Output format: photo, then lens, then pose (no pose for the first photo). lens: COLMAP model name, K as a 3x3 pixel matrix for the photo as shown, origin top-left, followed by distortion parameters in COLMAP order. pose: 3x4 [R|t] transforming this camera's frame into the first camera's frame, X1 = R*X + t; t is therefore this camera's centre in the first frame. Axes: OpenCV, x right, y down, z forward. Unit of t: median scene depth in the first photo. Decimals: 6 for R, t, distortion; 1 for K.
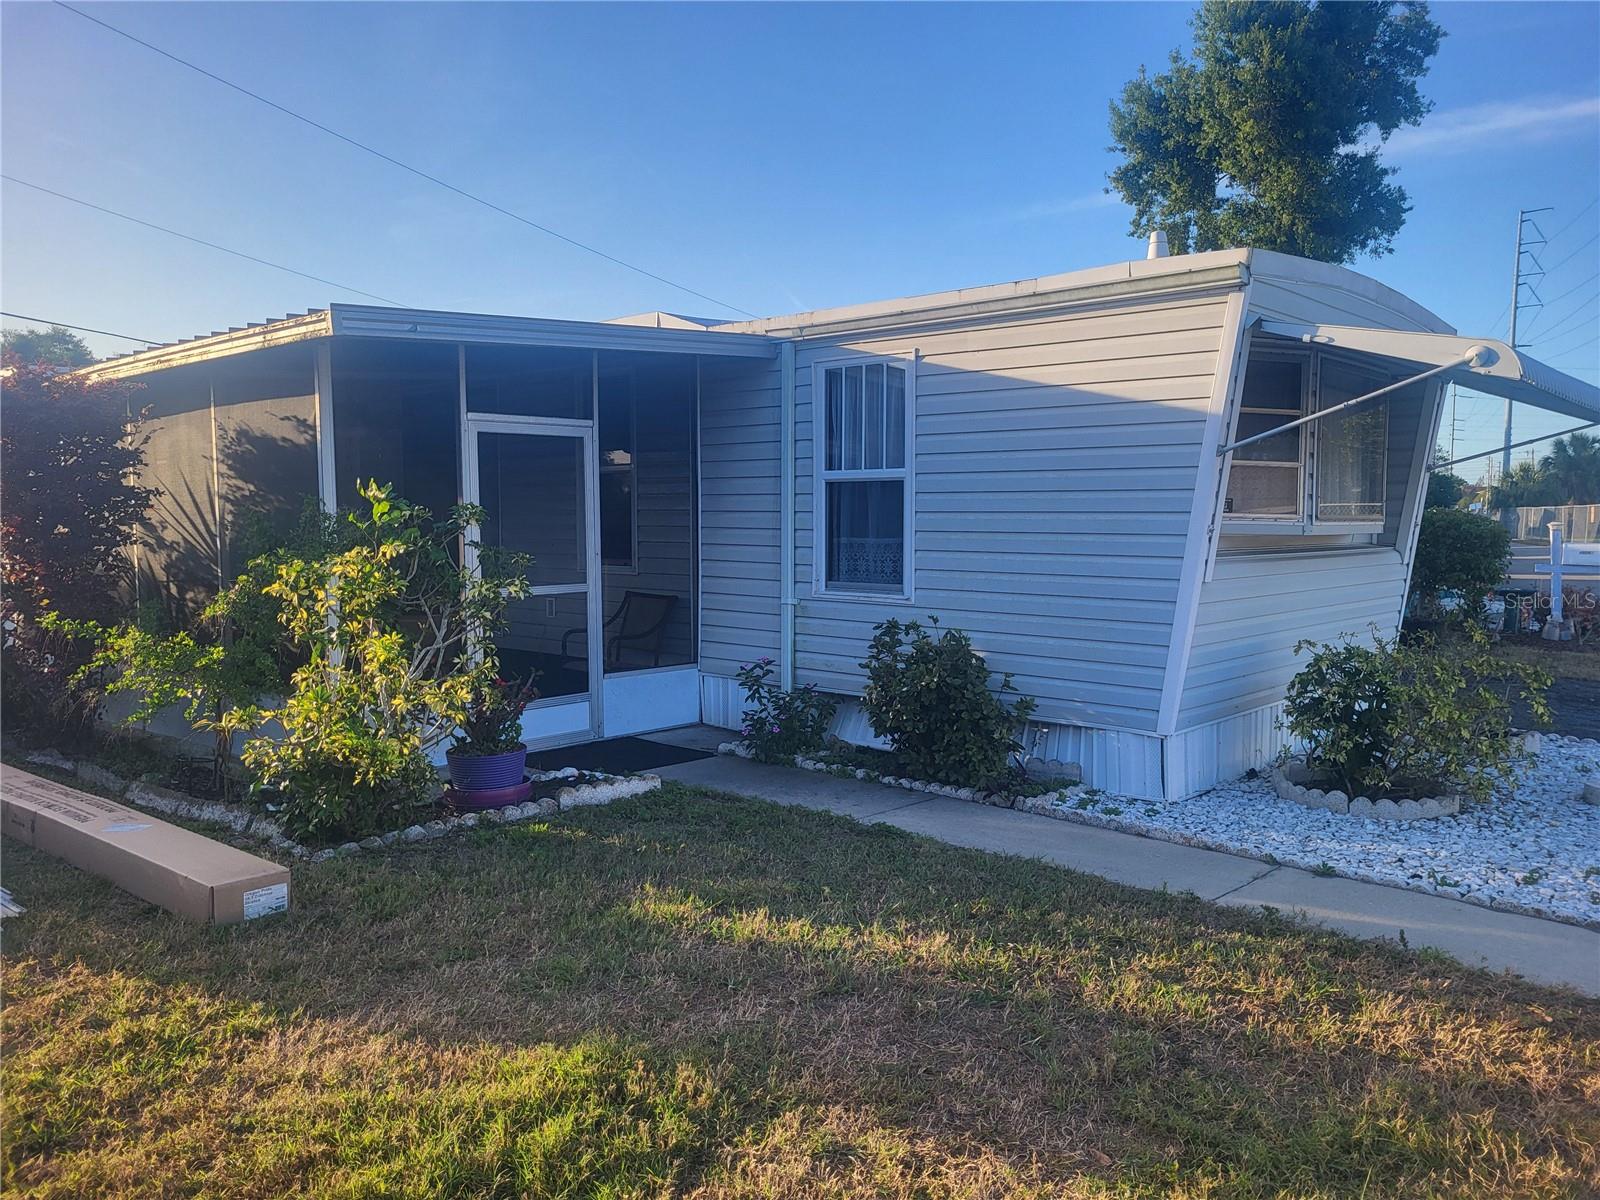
lens RADIAL K [[1201.4, 0, 803.4], [0, 1201.4, 610.5], [0, 0, 1]] dist [0.050819, -0.055415]
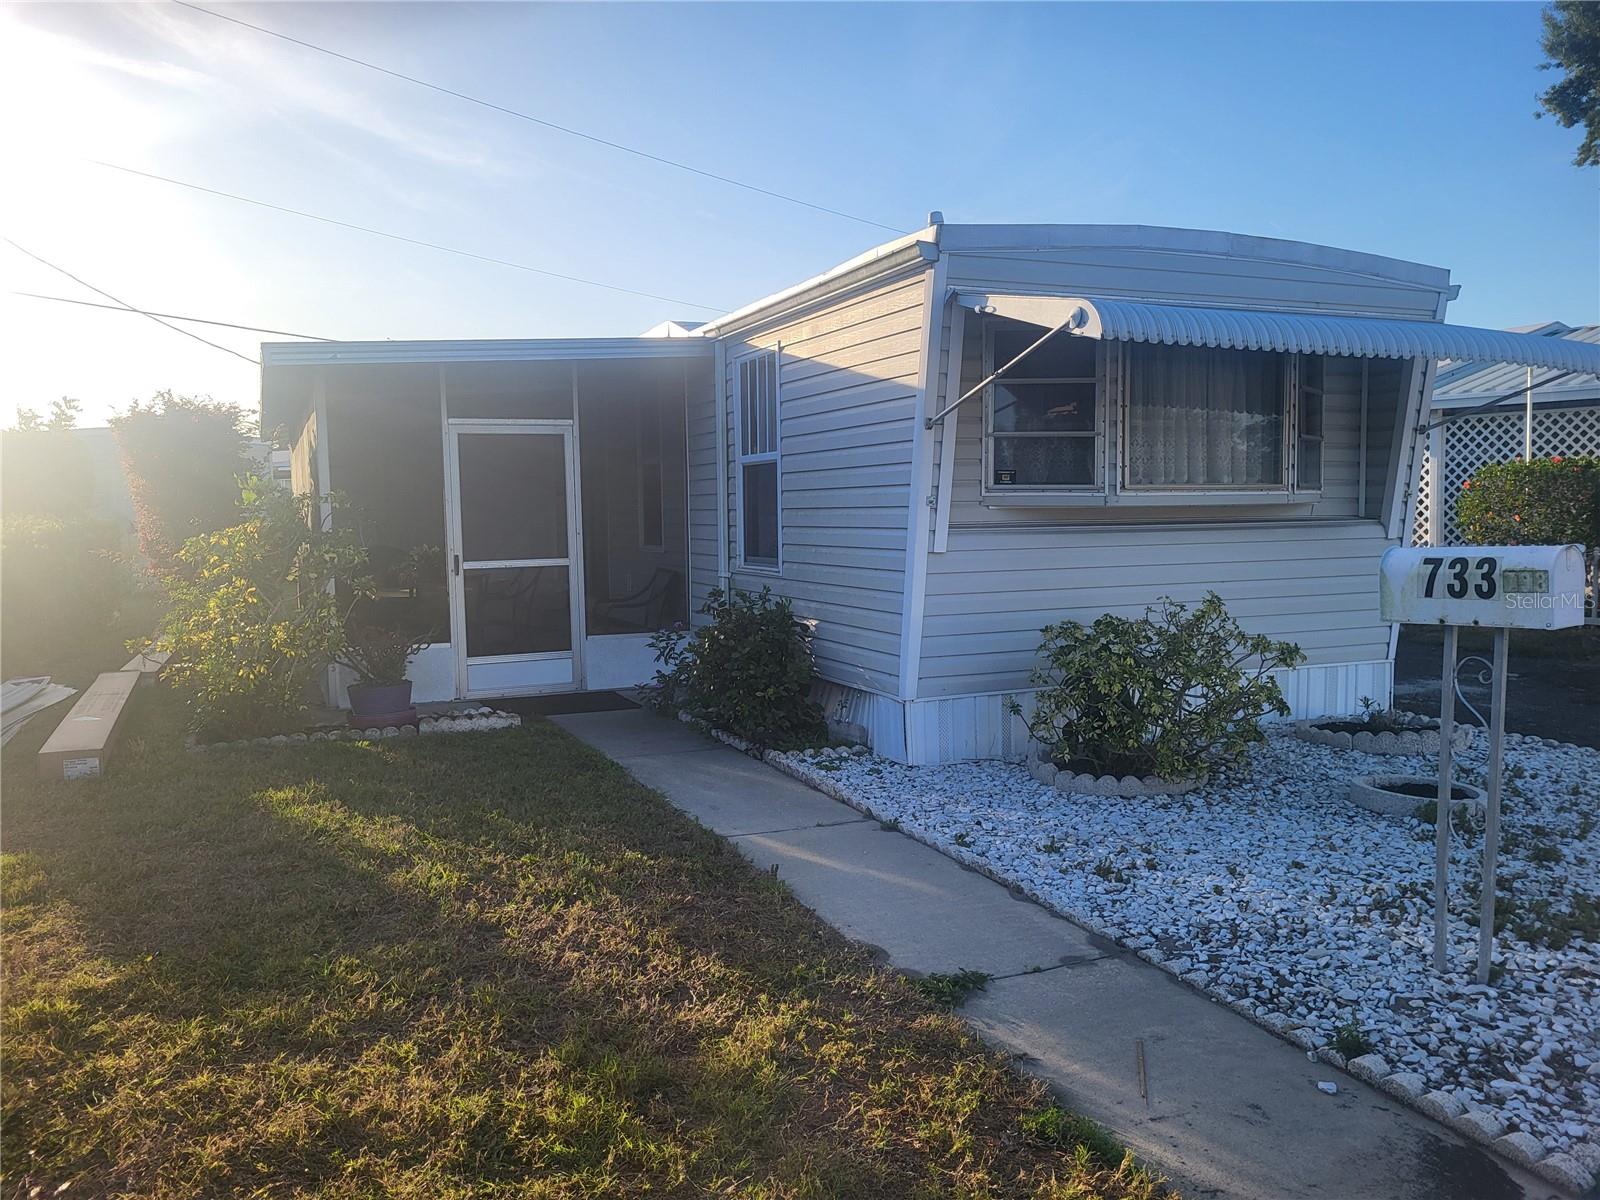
lens RADIAL K [[1193.6, 0, 791.3], [0, 1193.6, 600.2], [0, 0, 1]] dist [0.059287, -0.053790]
pose [[0.912276, 0.015578, -0.409279, 0.514712], [-0.016645, 0.999861, 0.000957, 0.014770], [0.409237, 0.005939, 0.912409, 0.017098]]
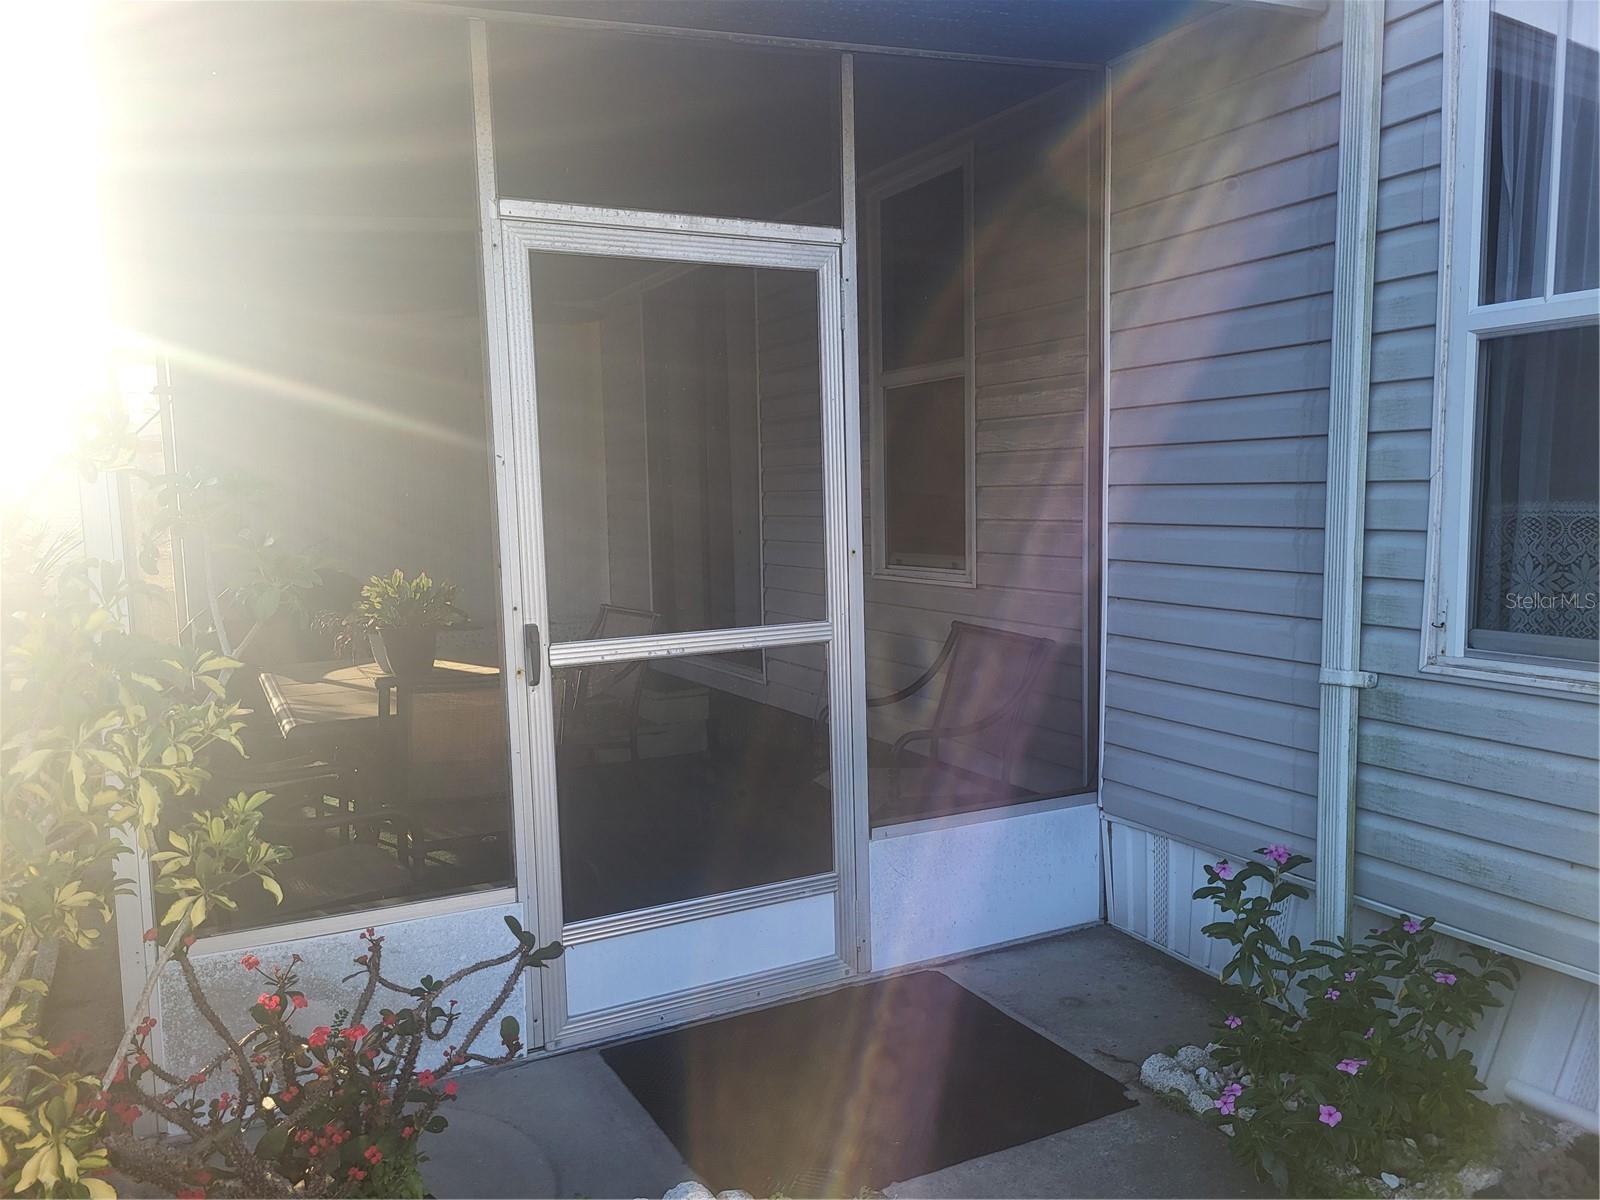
lens RADIAL K [[1201.4, 0, 803.4], [0, 1201.4, 610.5], [0, 0, 1]] dist [0.050819, -0.055415]
pose [[0.935016, 0.019085, -0.354091, -0.037332], [-0.012461, 0.999702, 0.020977, -0.035089], [0.354386, -0.015202, 0.934976, 0.613943]]
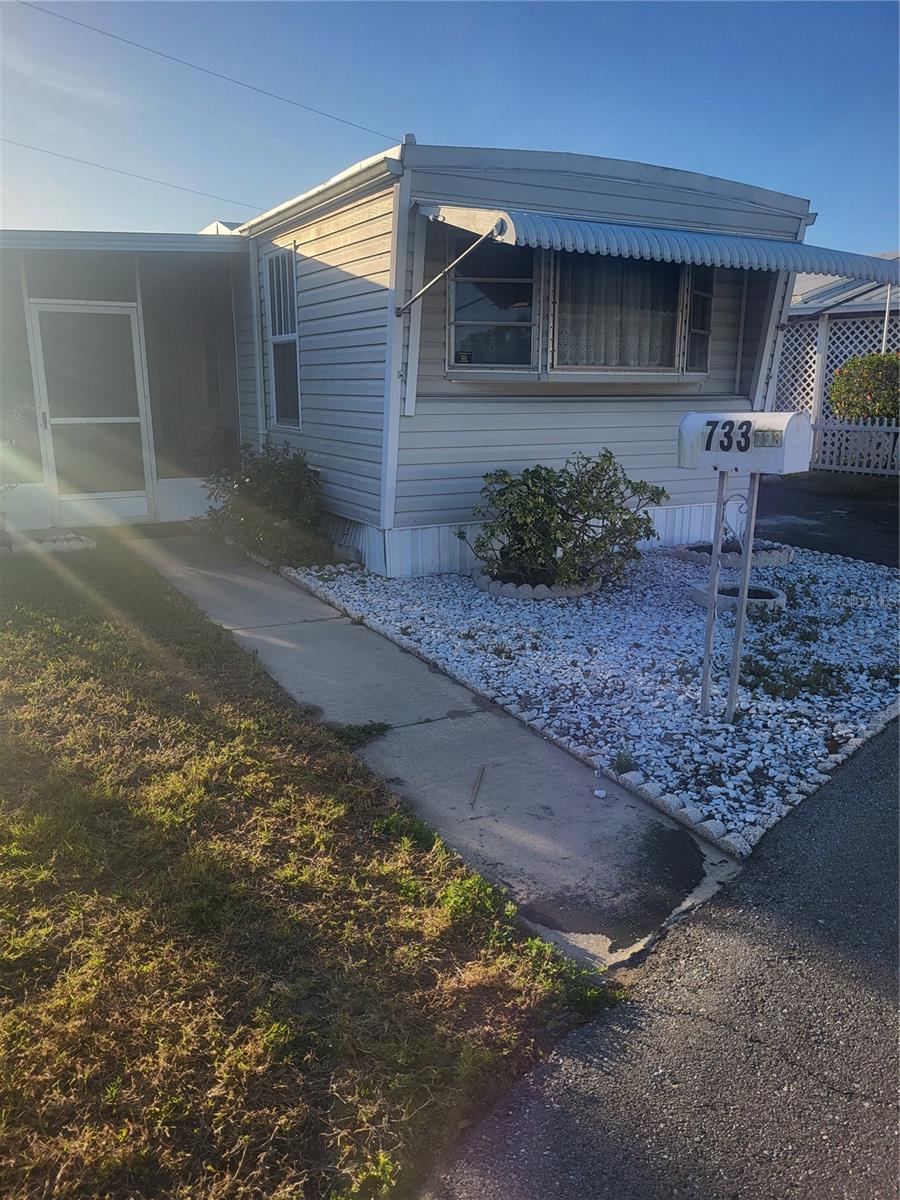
lens RADIAL K [[895.2, 0, 450.0], [0, 895.2, 600.0], [0, 0, 1]] dist [0.059287, -0.053790]
pose [[0.945162, 0.076405, -0.317539, 0.573960], [-0.027100, 0.987245, 0.156884, 0.016913], [0.325476, -0.139675, 0.935177, 0.044416]]
